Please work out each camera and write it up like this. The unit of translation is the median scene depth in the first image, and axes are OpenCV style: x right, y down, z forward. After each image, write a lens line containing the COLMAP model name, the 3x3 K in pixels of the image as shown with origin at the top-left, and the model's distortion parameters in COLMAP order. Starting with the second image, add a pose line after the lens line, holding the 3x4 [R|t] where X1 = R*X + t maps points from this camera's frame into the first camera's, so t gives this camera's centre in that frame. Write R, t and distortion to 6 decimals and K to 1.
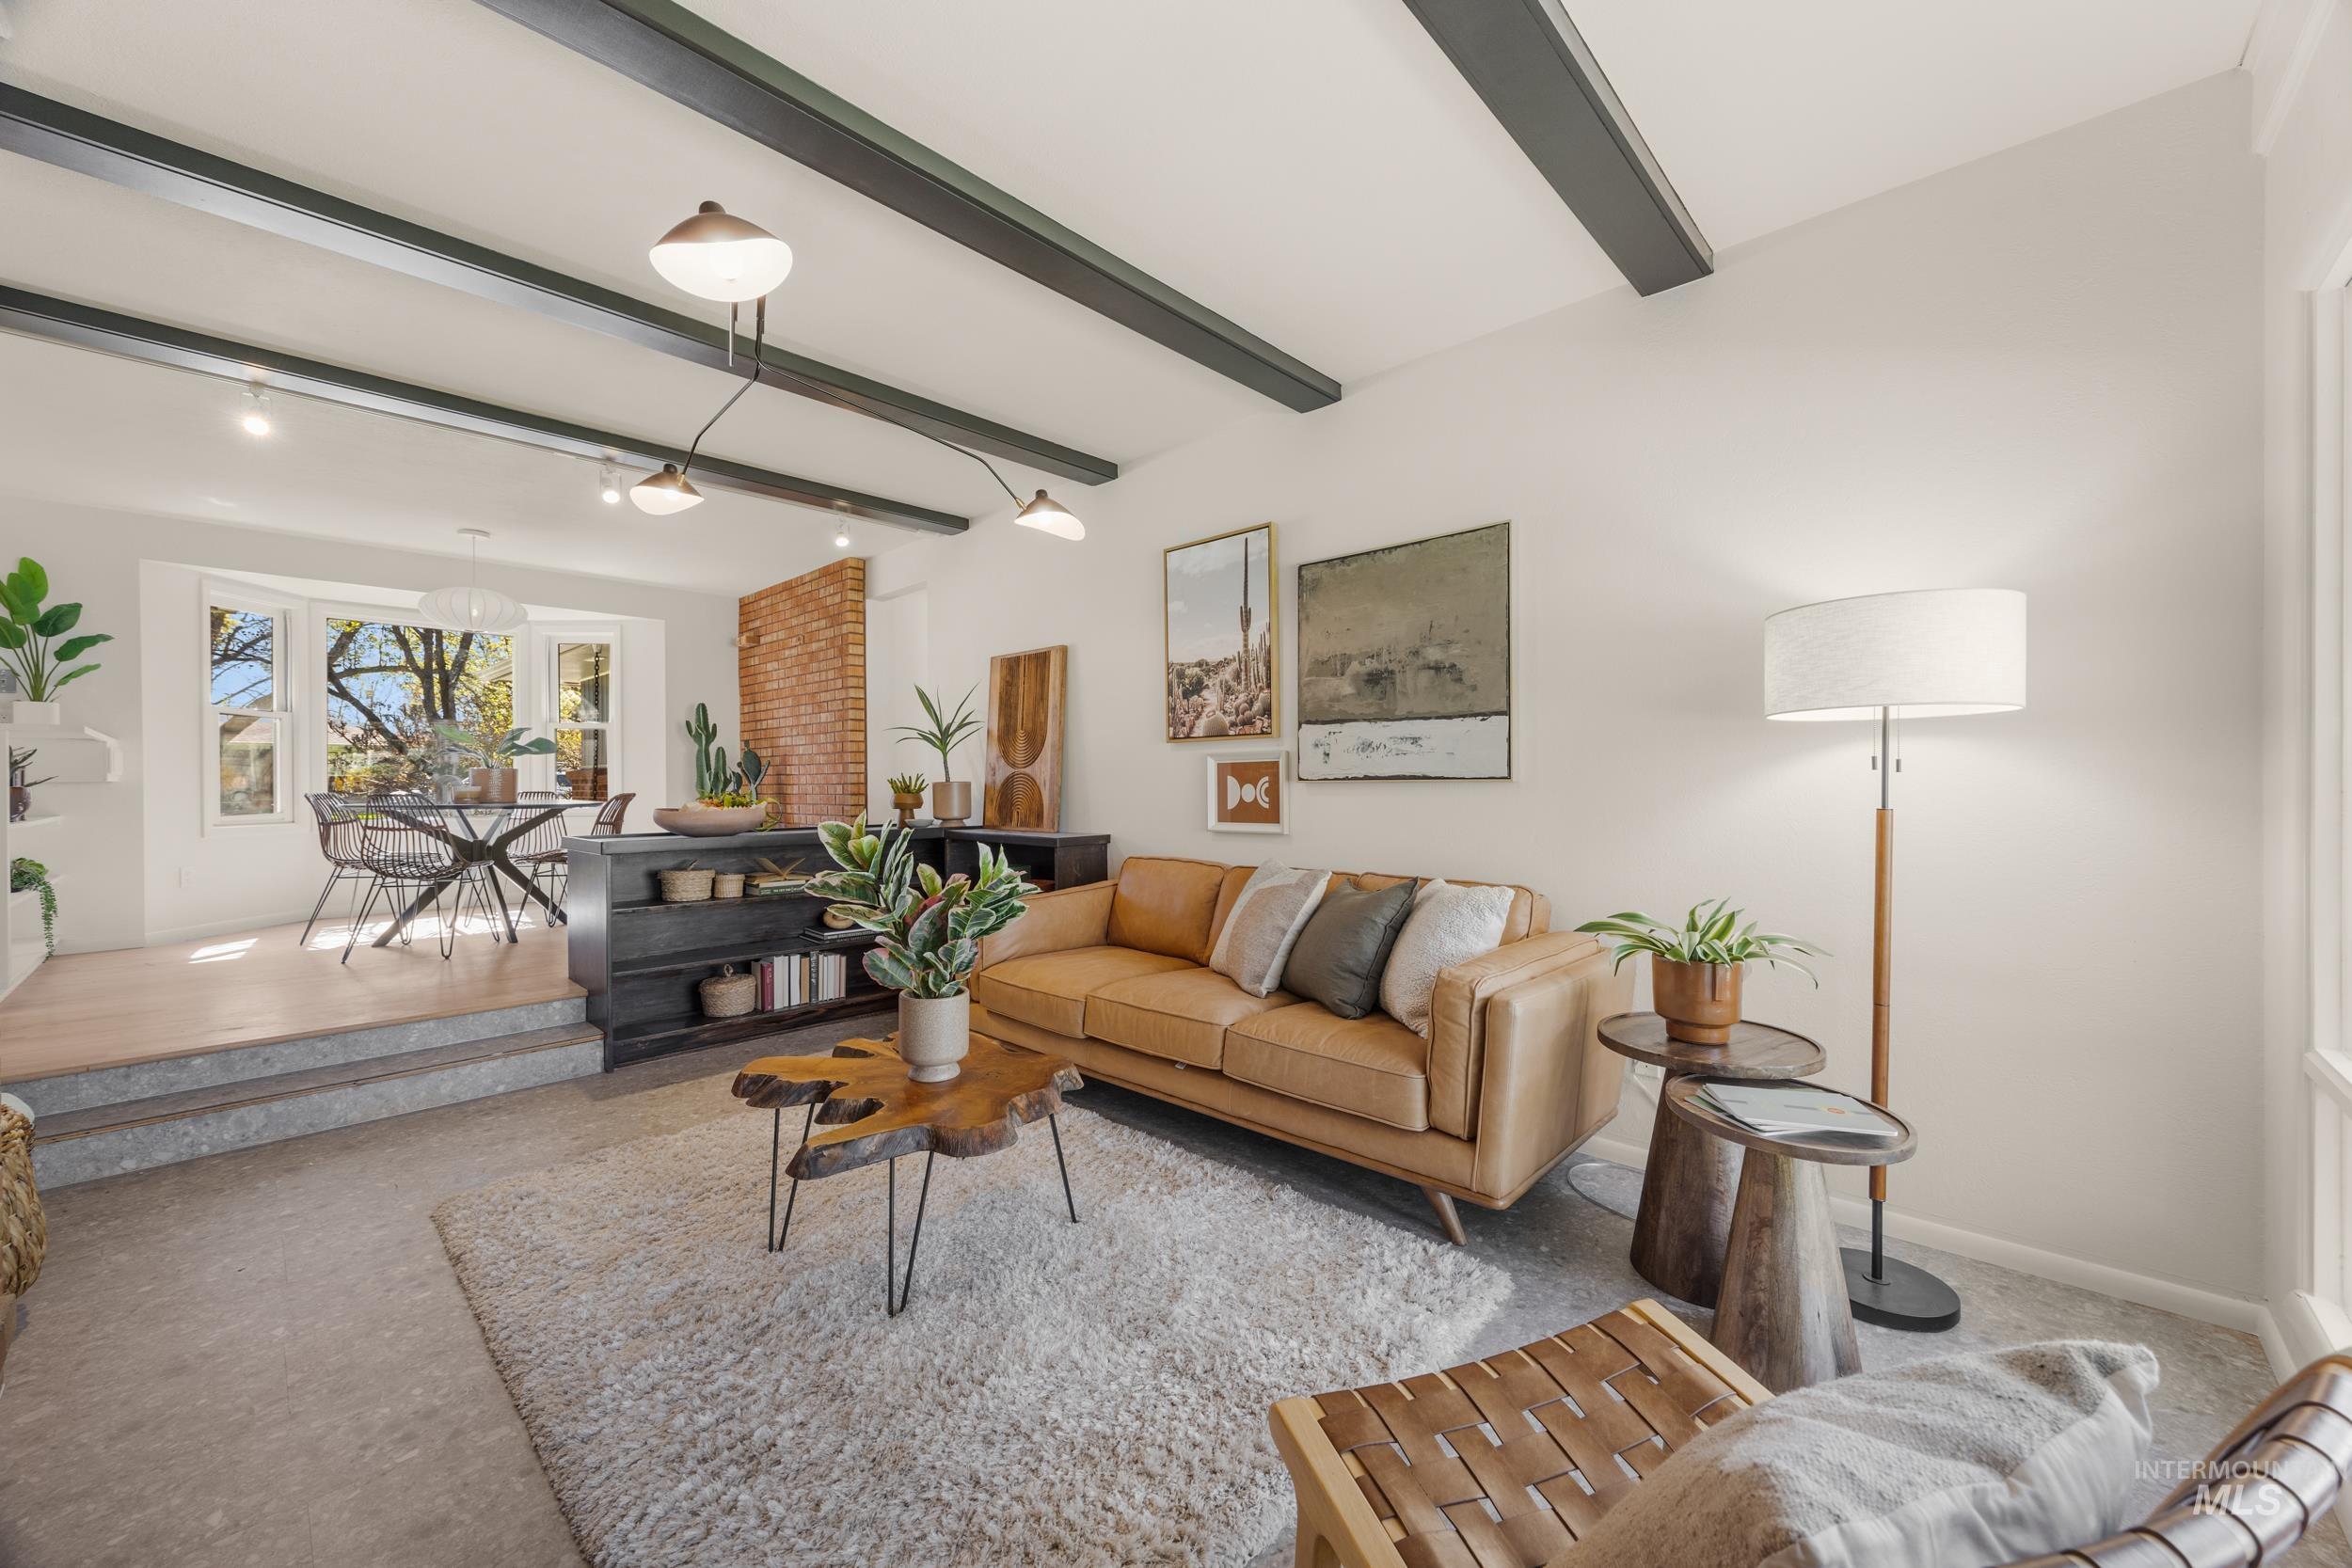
lens RADIAL K [[889.2, 0, 1158.0], [0, 889.2, 777.0], [0, 0, 1]] dist [0.001070, -0.000649]
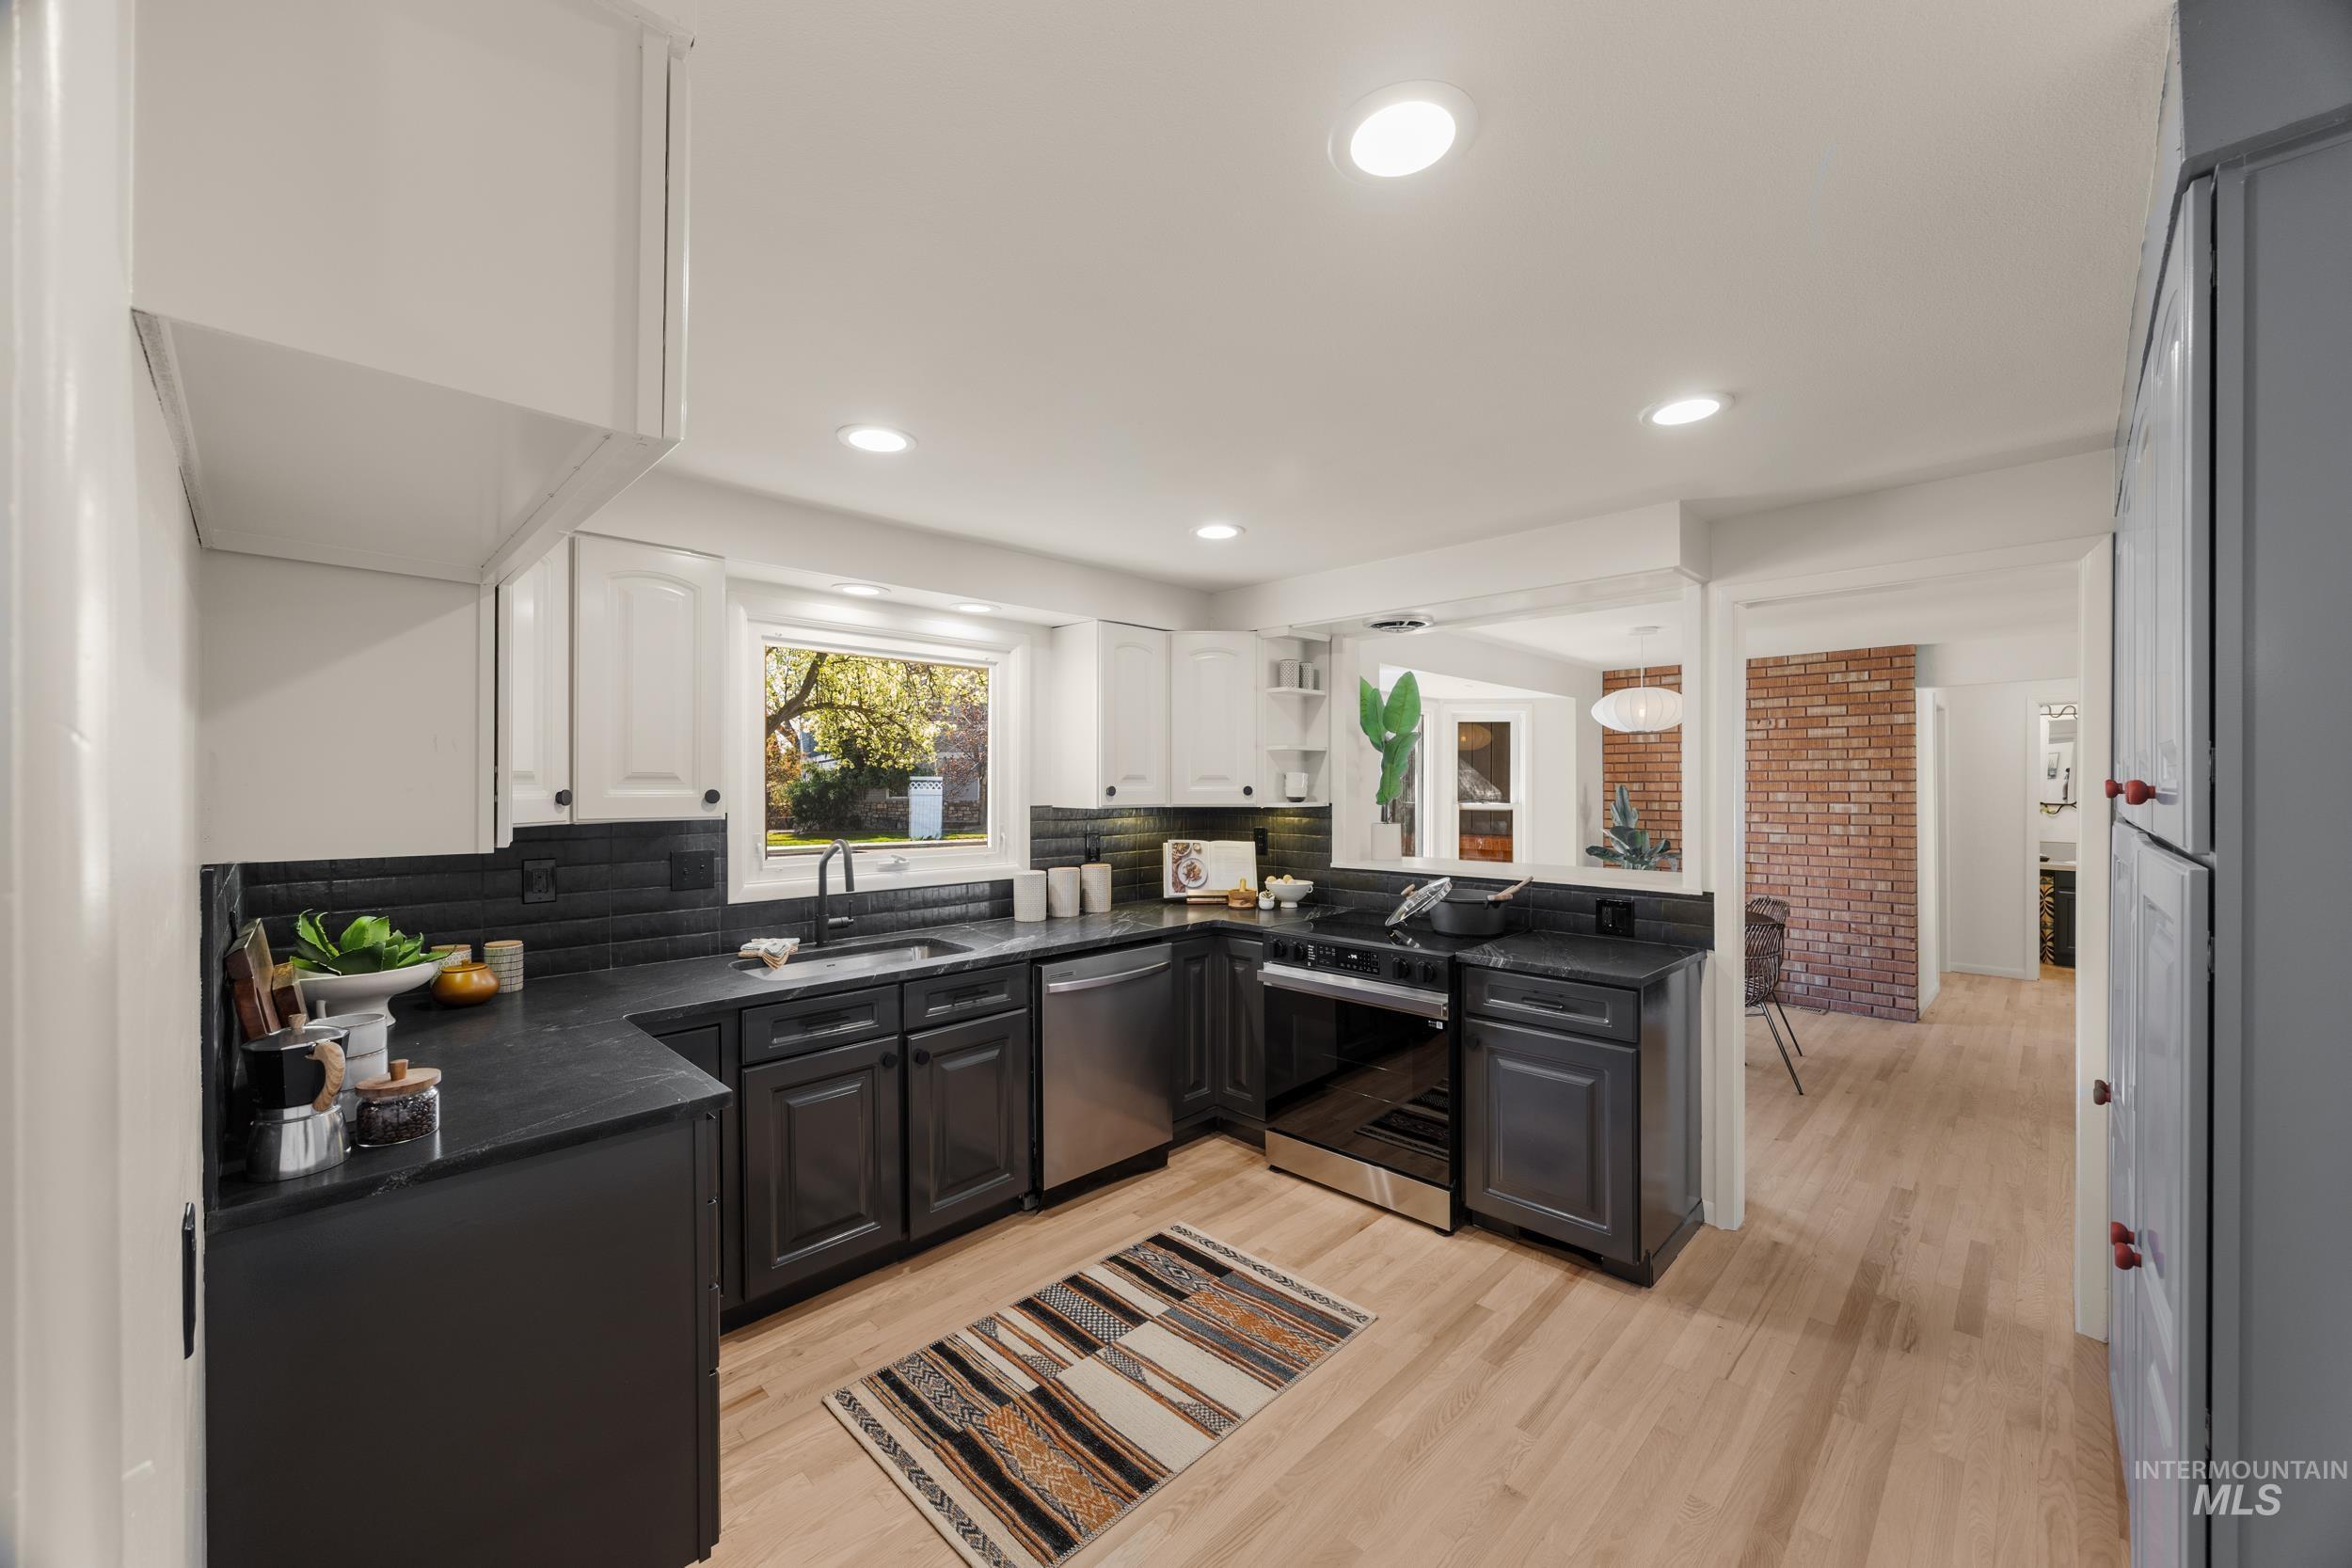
lens RADIAL K [[889.2, 0, 1178.9], [0, 889.2, 787.9], [0, 0, 1]] dist [0.001070, -0.000649]
pose [[0.999812, 0.007664, -0.017831, -1.738704], [-0.007584, 0.999961, 0.004553, -0.143062], [0.017865, -0.004417, 0.999831, 0.054162]]
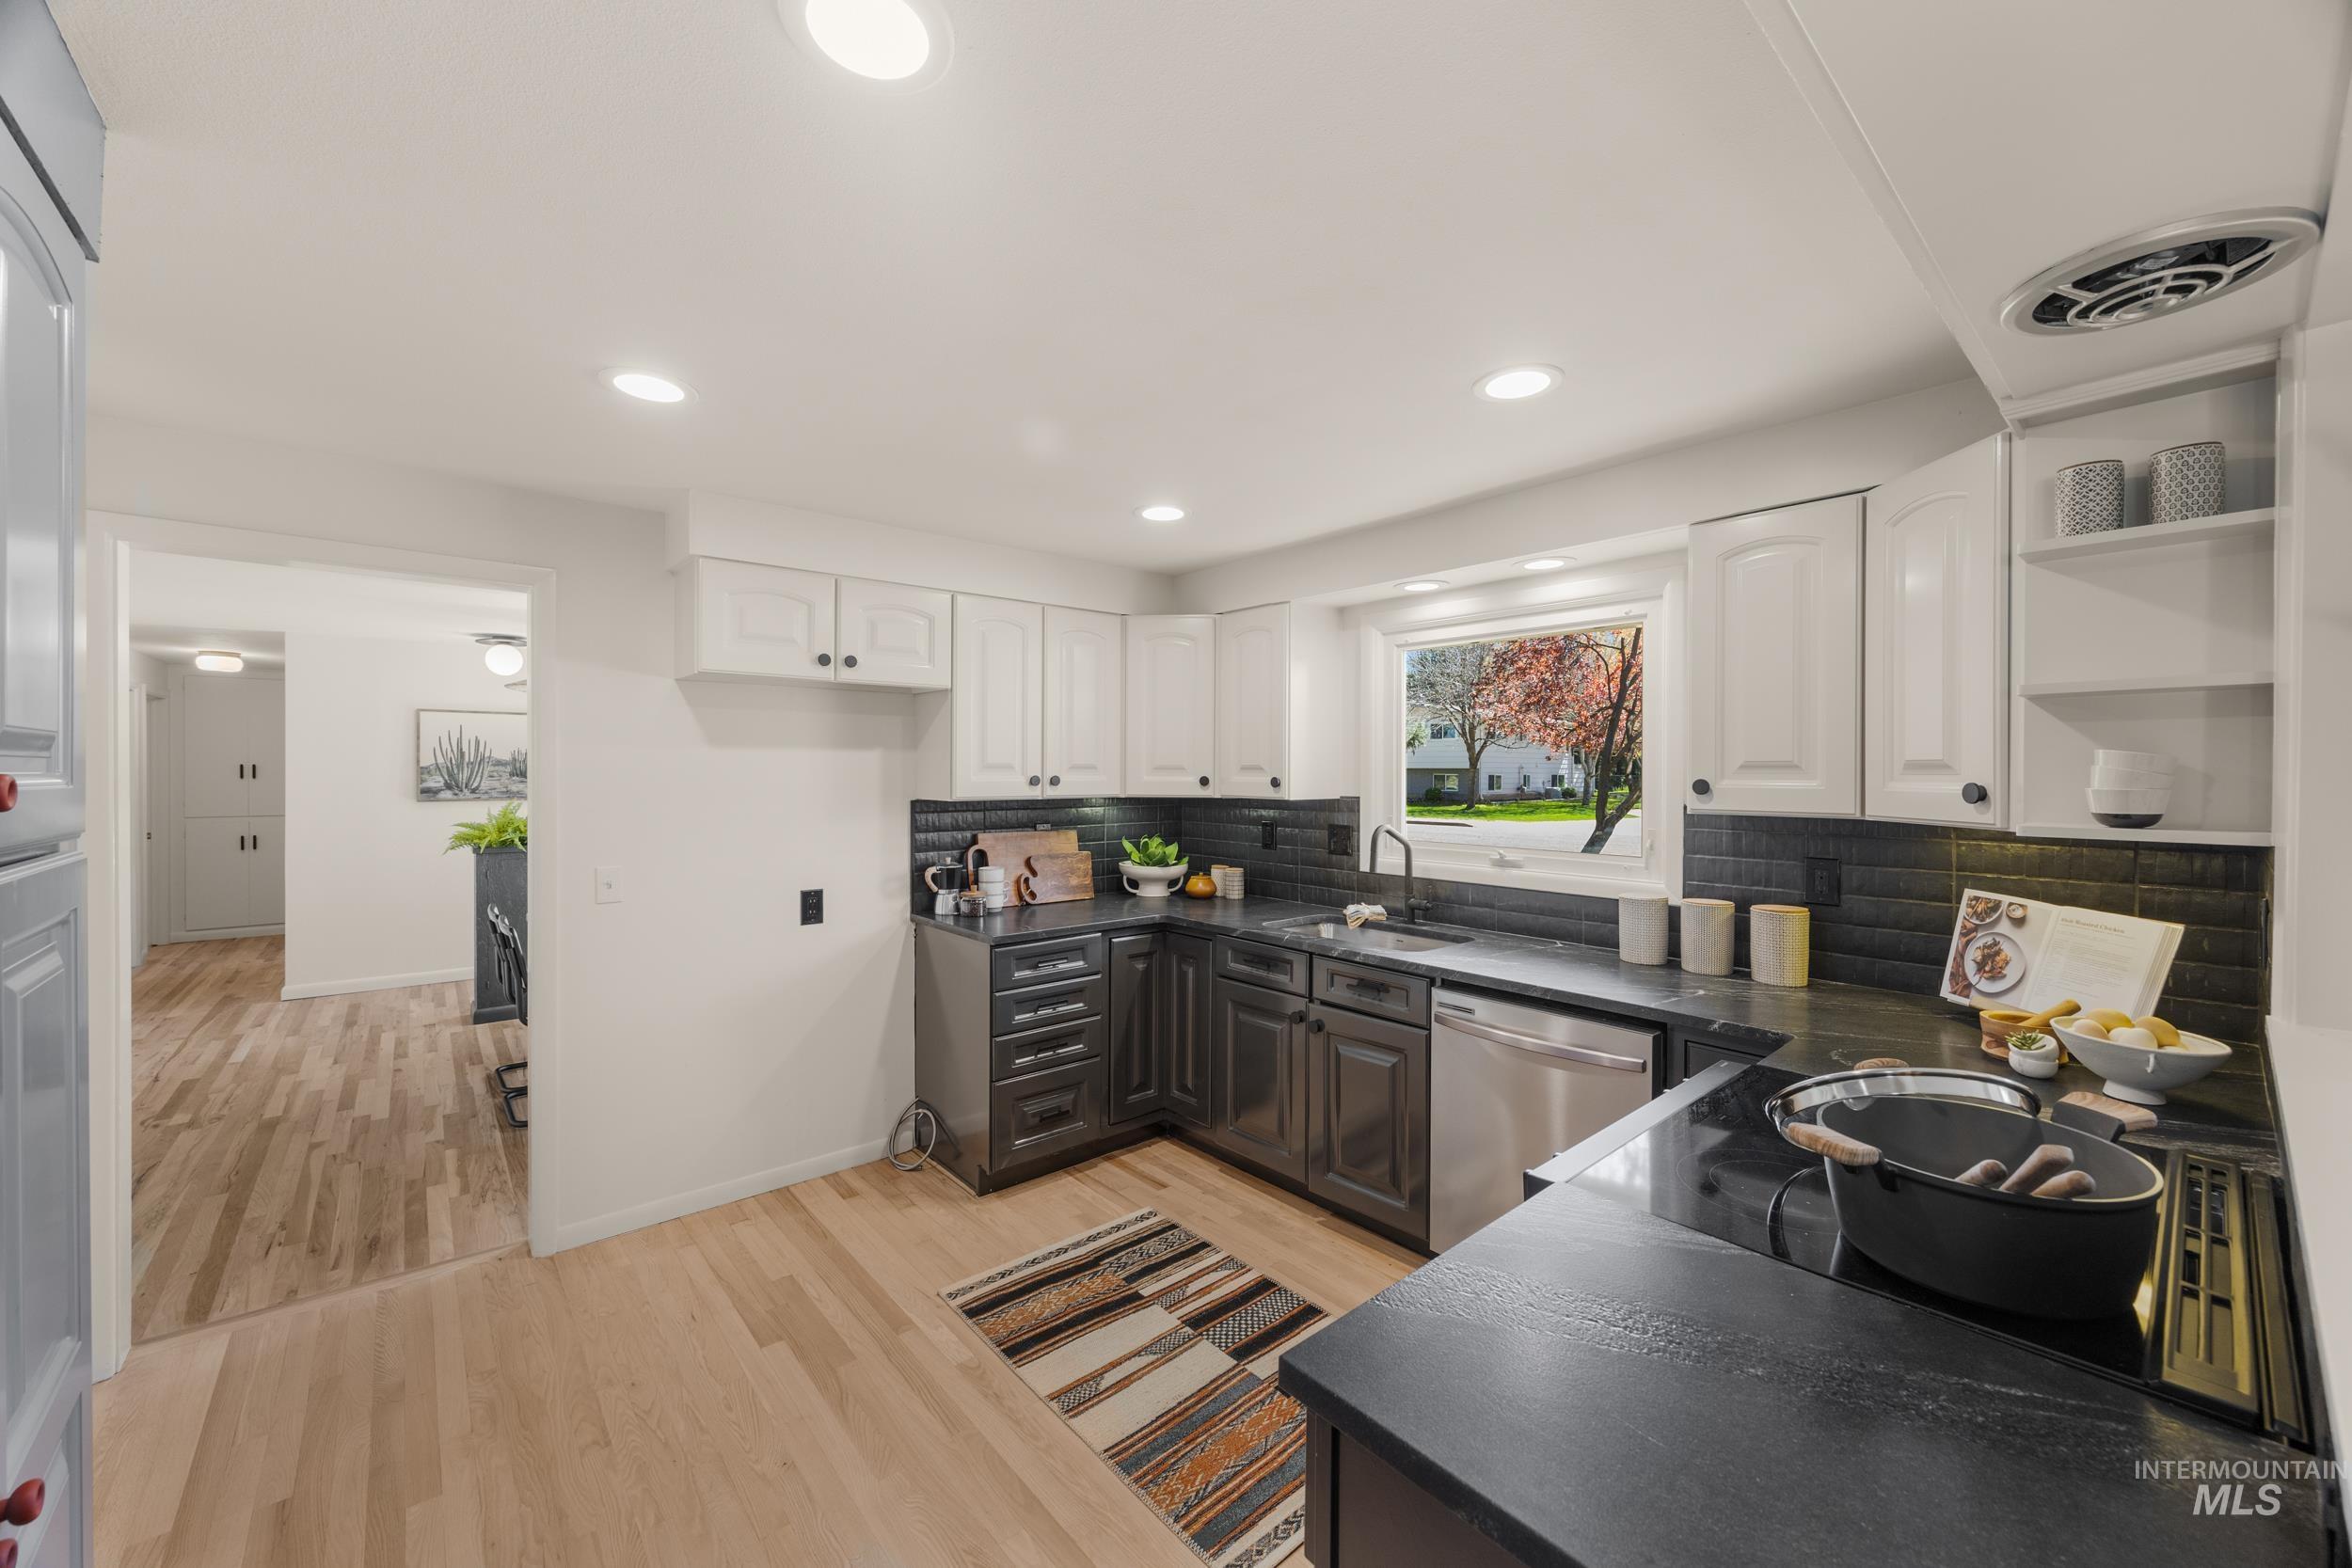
lens RADIAL K [[889.2, 0, 1183.6], [0, 889.2, 778.7], [0, 0, 1]] dist [0.001070, -0.000649]
pose [[-0.091397, 0.019344, -0.995627, -1.161630], [0.000312, 0.999812, 0.019397, -0.152528], [0.995814, 0.001462, -0.091386, 0.743920]]
